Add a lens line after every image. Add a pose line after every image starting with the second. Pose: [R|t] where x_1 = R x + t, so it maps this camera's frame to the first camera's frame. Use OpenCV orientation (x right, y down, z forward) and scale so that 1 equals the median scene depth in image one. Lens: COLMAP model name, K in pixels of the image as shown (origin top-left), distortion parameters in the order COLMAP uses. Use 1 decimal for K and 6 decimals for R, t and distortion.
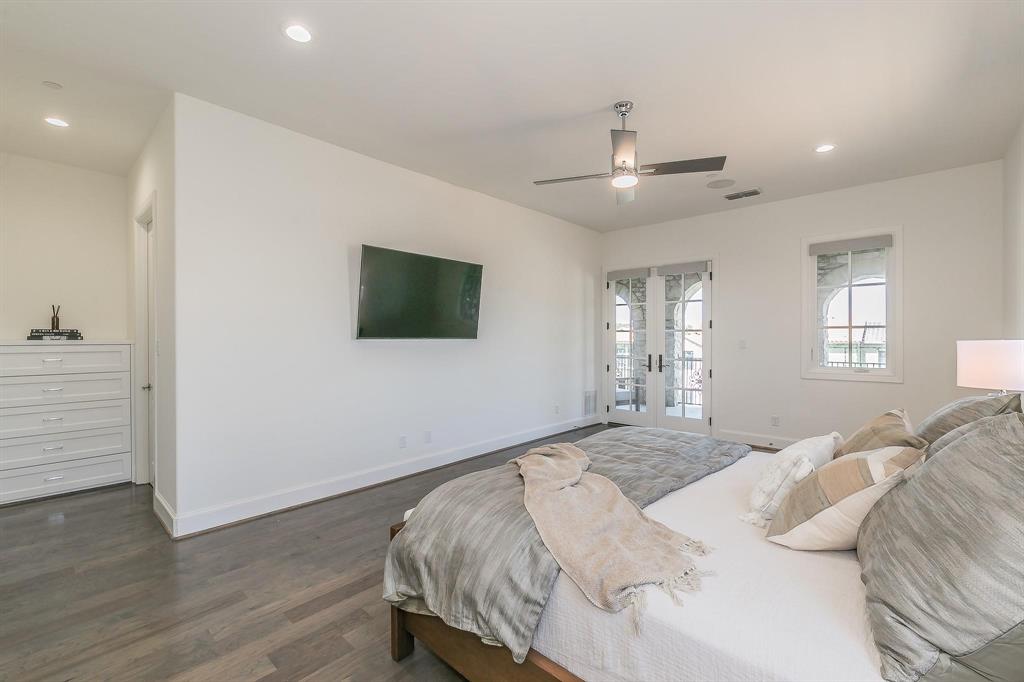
lens RADIAL K [[437.9, 0, 510.5], [0, 437.9, 337.7], [0, 0, 1]] dist [0.001818, -0.000036]
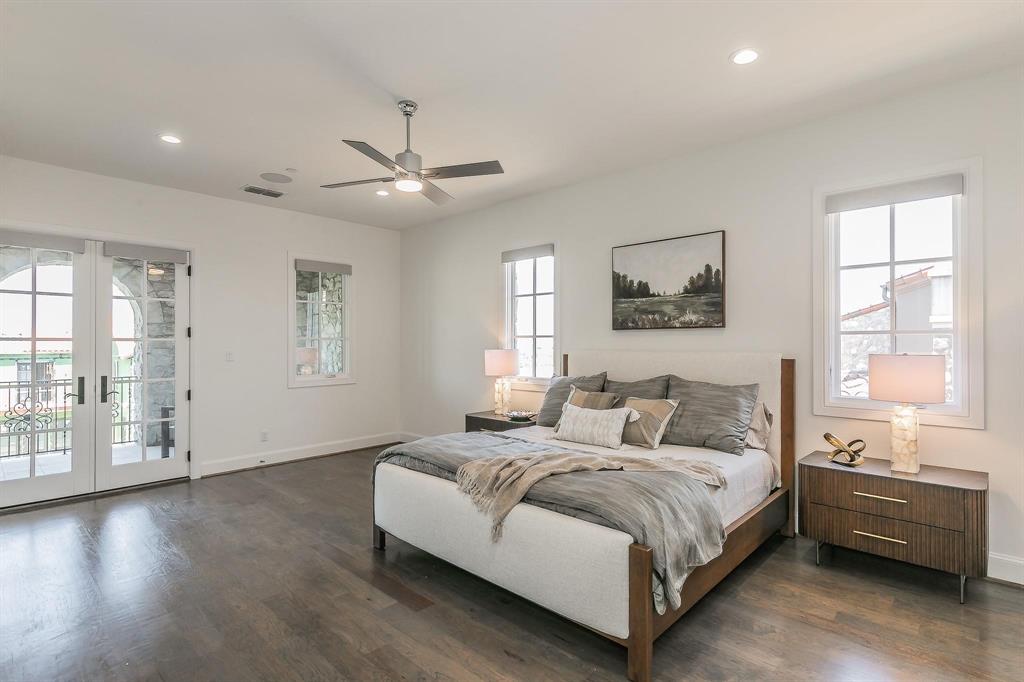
lens RADIAL K [[506.9, 0, 512.0], [0, 506.9, 341.0], [0, 0, 1]] dist [0.001178, 0.000167]
pose [[0.003297, 0.007586, 0.999966, -0.482764], [0.003994, 0.999963, -0.007599, -0.005791], [-0.999987, 0.004019, 0.003266, 0.446790]]
